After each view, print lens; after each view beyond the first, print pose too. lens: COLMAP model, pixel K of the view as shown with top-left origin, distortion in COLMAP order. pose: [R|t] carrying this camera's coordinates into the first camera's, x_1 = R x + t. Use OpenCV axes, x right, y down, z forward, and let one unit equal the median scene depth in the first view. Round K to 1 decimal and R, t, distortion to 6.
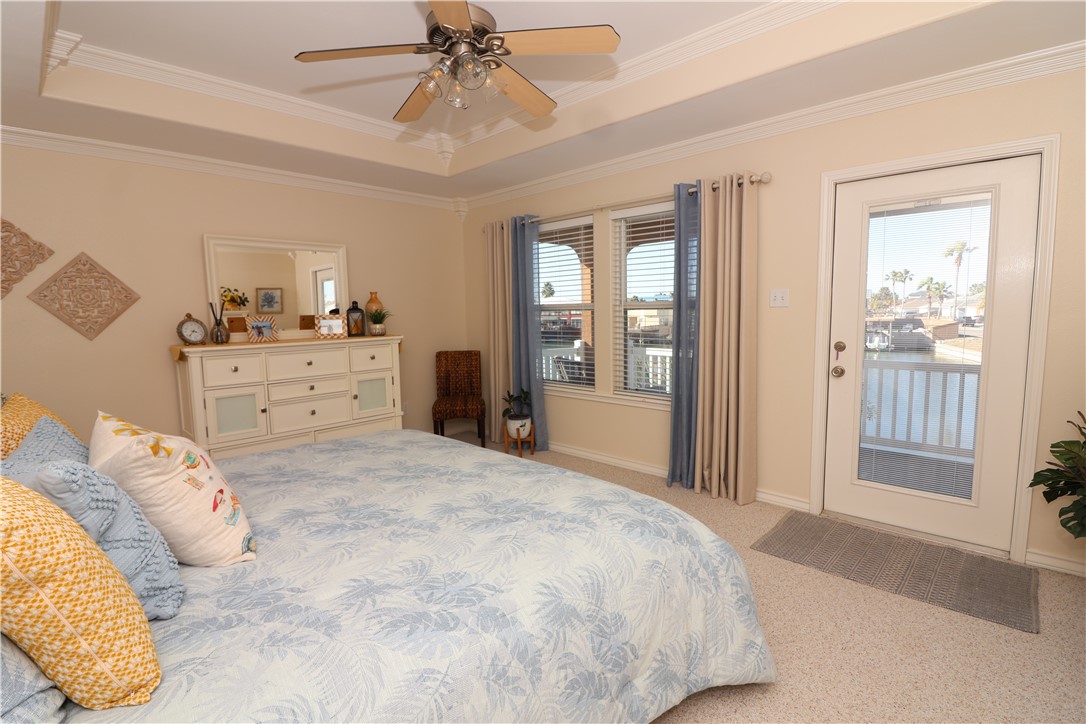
lens RADIAL K [[504.1, 0, 548.4], [0, 504.1, 358.7], [0, 0, 1]] dist [-0.016604, -0.000569]
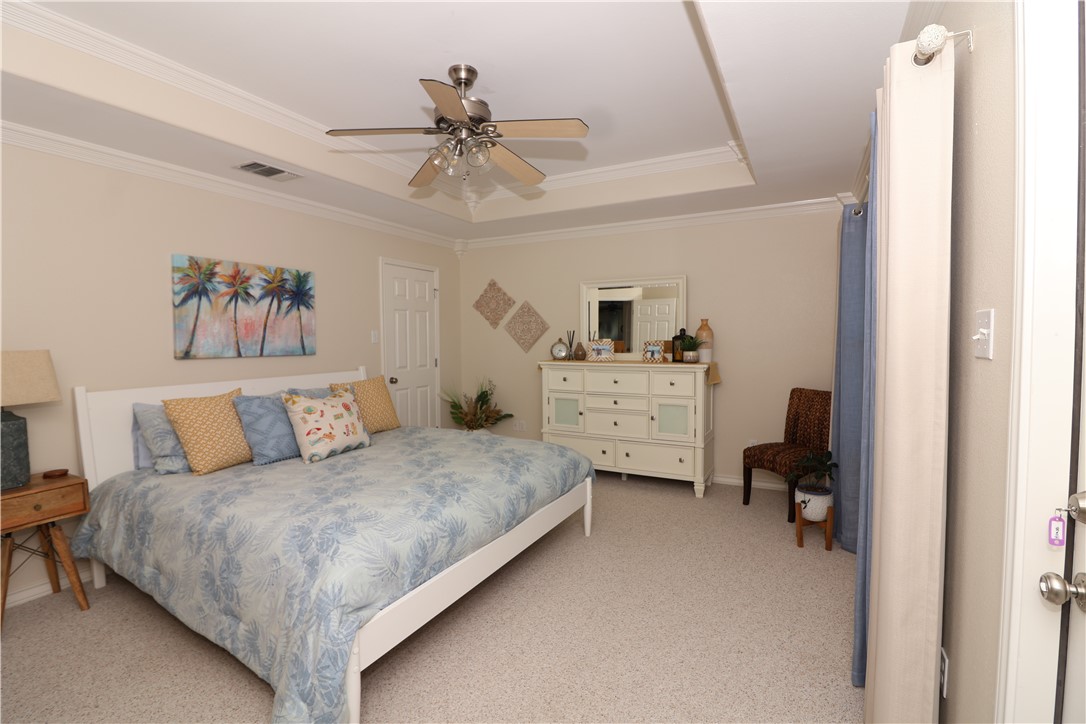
lens RADIAL K [[504.1, 0, 548.4], [0, 504.1, 358.7], [0, 0, 1]] dist [-0.016604, -0.000569]
pose [[0.275165, 0.056772, -0.959719, 0.621527], [-0.093141, 0.995133, 0.032162, -0.068548], [0.956874, 0.080540, 0.279114, 0.517647]]
